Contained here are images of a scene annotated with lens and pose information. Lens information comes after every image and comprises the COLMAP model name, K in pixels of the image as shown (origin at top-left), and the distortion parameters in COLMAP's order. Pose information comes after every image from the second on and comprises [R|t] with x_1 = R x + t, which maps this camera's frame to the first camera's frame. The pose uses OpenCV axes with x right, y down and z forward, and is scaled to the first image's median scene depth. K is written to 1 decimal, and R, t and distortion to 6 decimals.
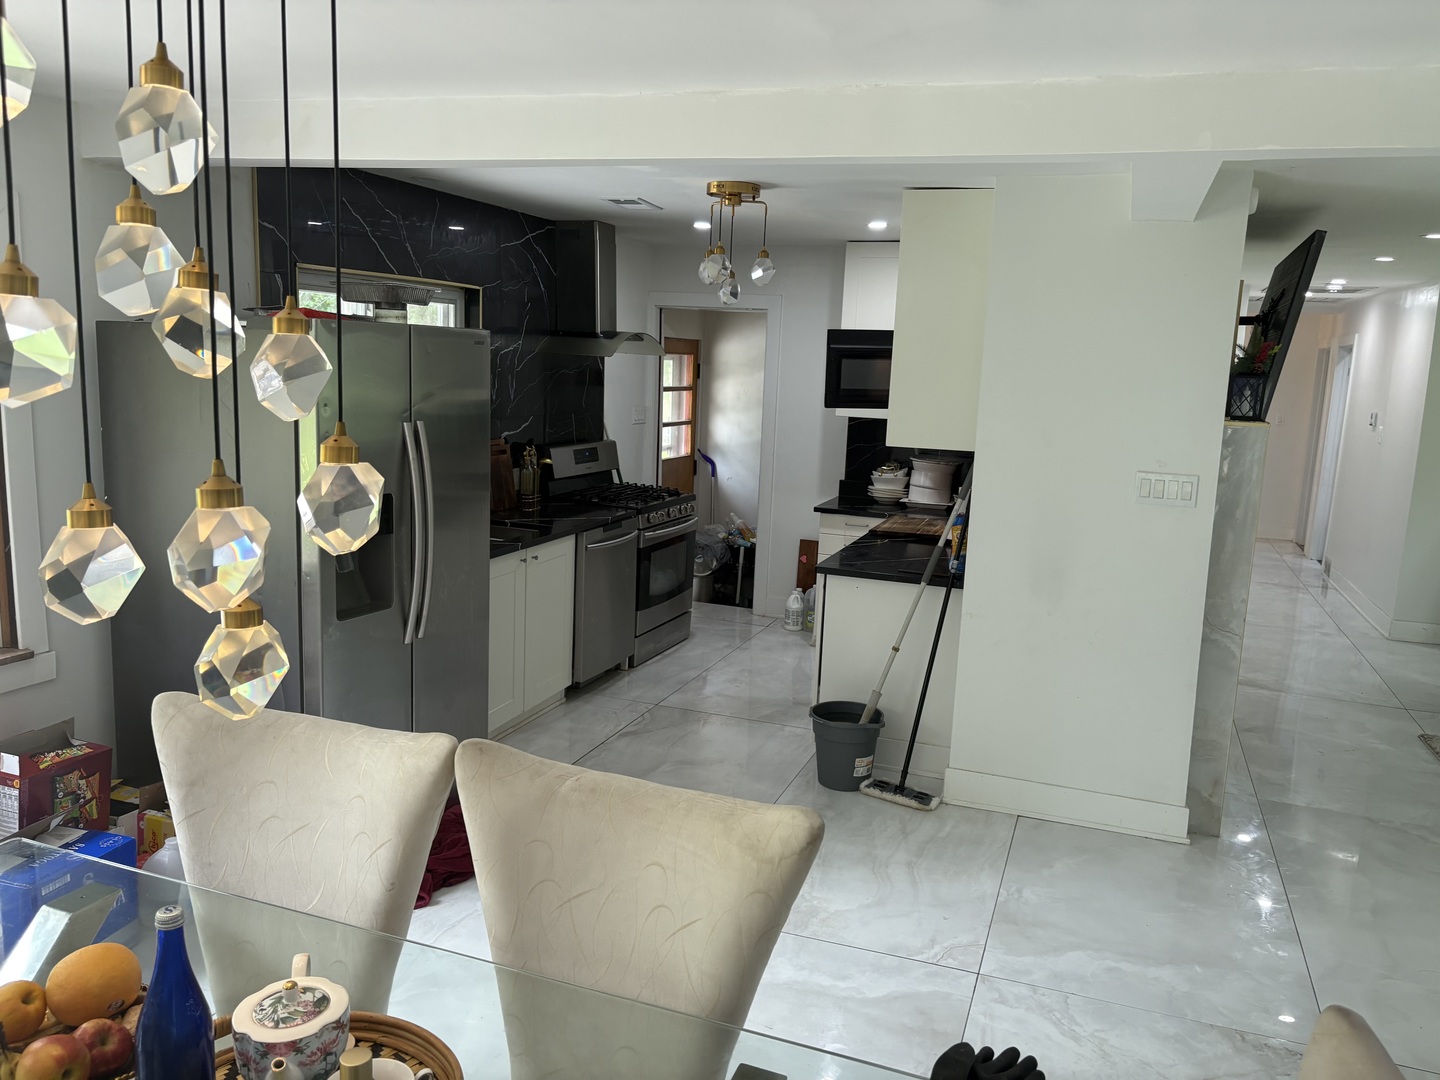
lens RADIAL K [[1094.8, 0, 720.0], [0, 1094.8, 540.0], [0, 0, 1]] dist [0.018669, -0.014486]
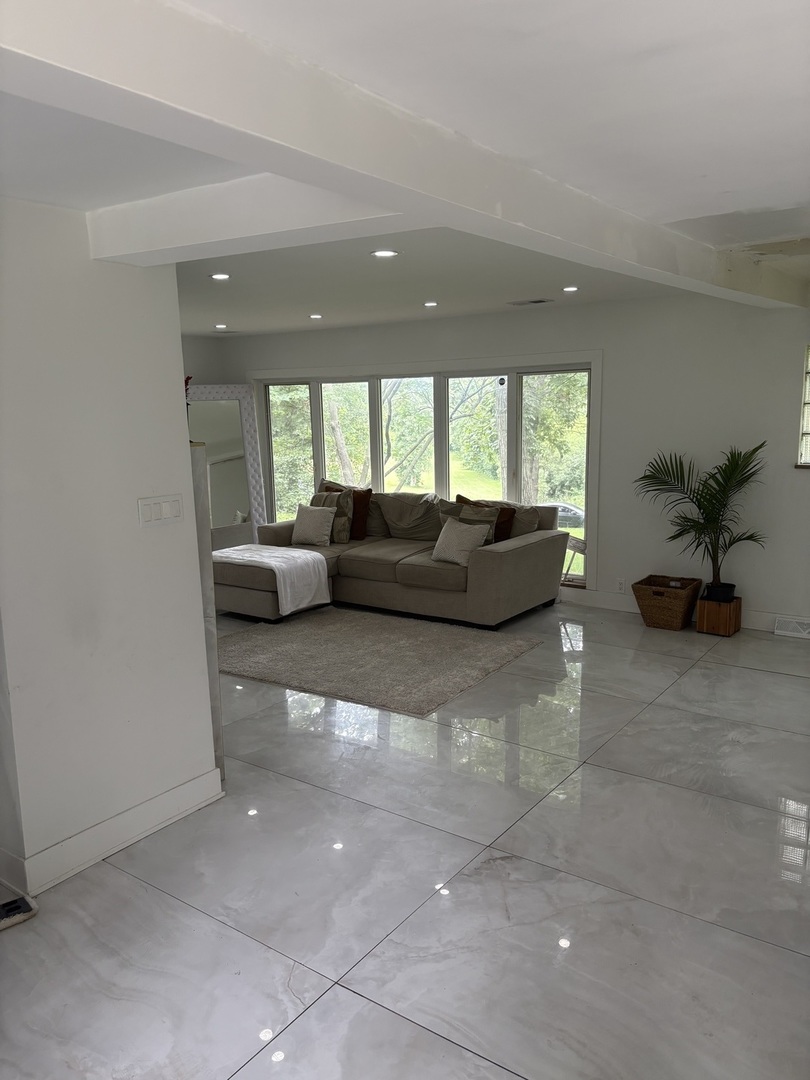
lens RADIAL K [[821.1, 0, 409.5], [0, 821.1, 543.8], [0, 0, 1]] dist [0.018669, -0.014486]
pose [[0.267348, -0.211145, 0.940182, -0.290306], [0.198107, 0.966899, 0.160812, -0.088852], [-0.943016, 0.143264, 0.300328, 0.468633]]
